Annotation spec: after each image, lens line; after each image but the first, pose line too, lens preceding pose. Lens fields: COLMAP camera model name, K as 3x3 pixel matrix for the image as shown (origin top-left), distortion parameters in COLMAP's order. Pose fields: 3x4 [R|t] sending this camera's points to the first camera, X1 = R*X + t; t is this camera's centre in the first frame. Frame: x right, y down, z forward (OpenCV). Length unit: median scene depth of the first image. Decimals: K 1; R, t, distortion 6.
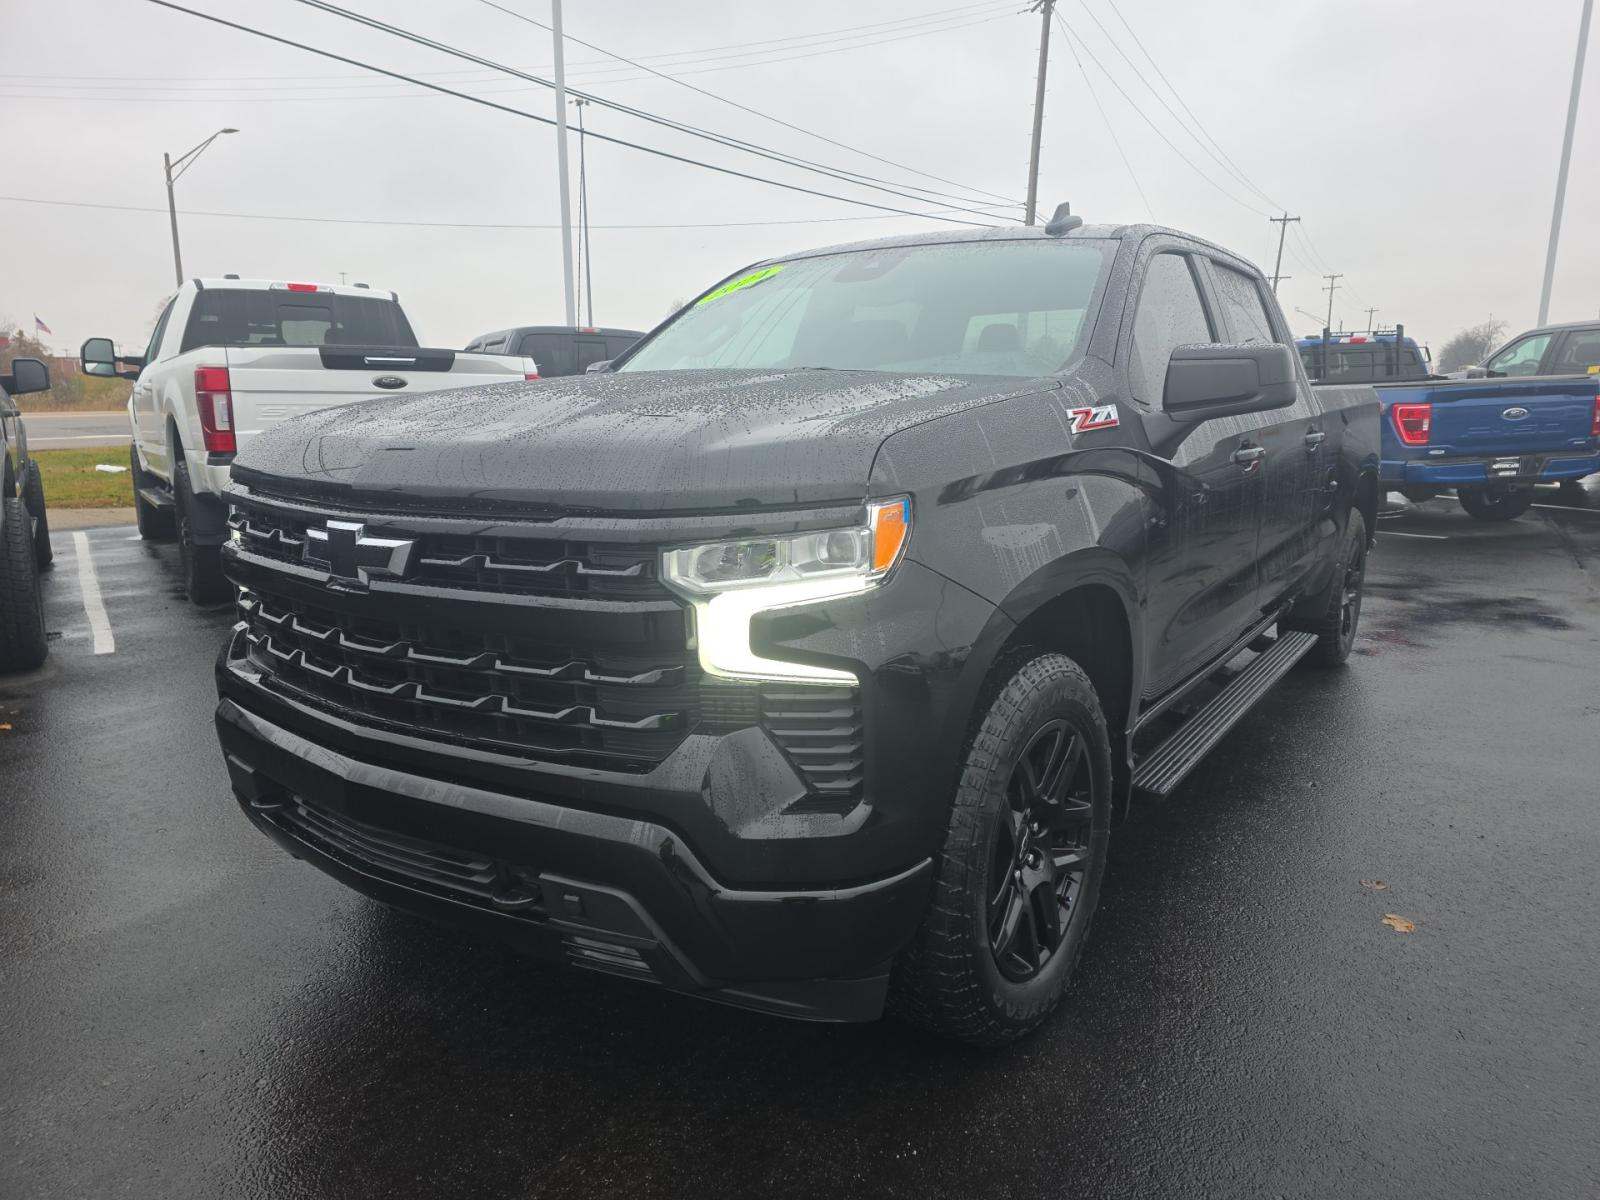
lens RADIAL K [[1280.8, 0, 800.0], [0, 1280.8, 600.0], [0, 0, 1]] dist [0.001857, 0.000084]
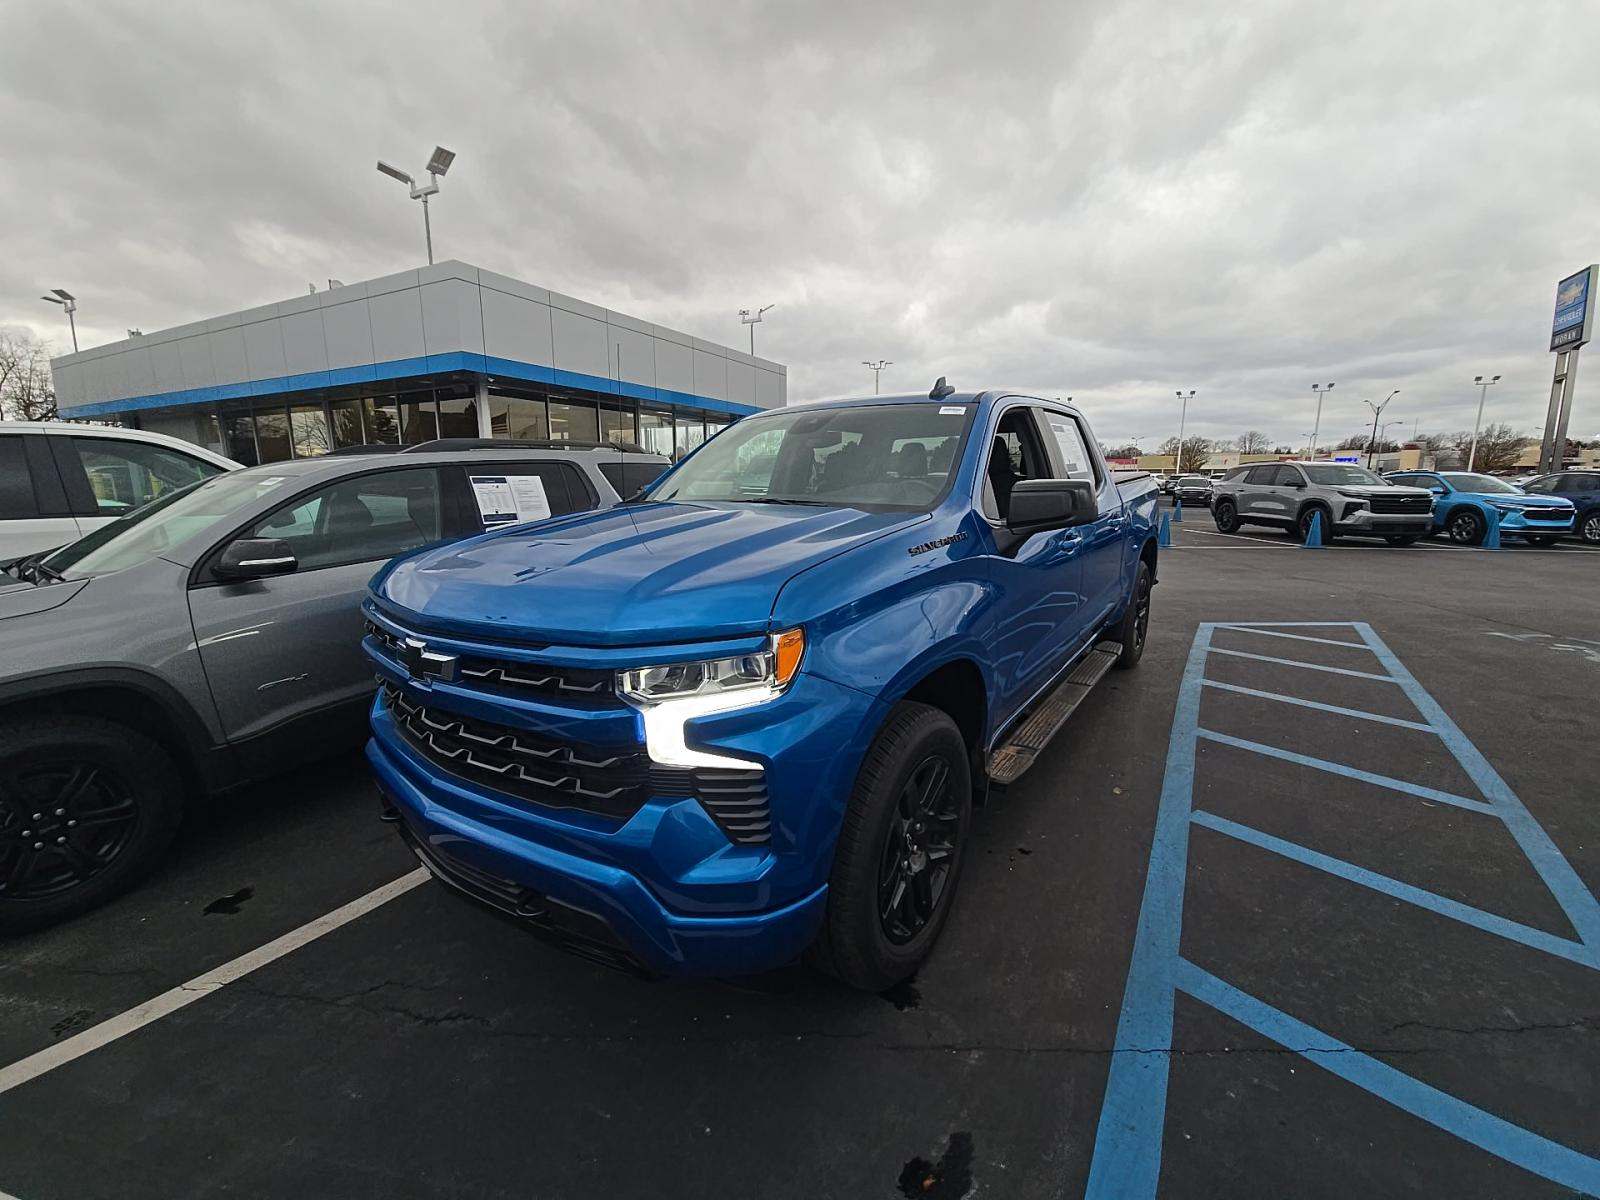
lens RADIAL K [[701.5, 0, 800.0], [0, 701.5, 600.0], [0, 0, 1]] dist [0.000246, -0.000015]
pose [[0.998562, -0.019335, -0.050009, 0.120413], [0.021497, 0.998841, 0.043061, -0.140853], [0.049119, -0.044074, 0.997820, 0.267117]]
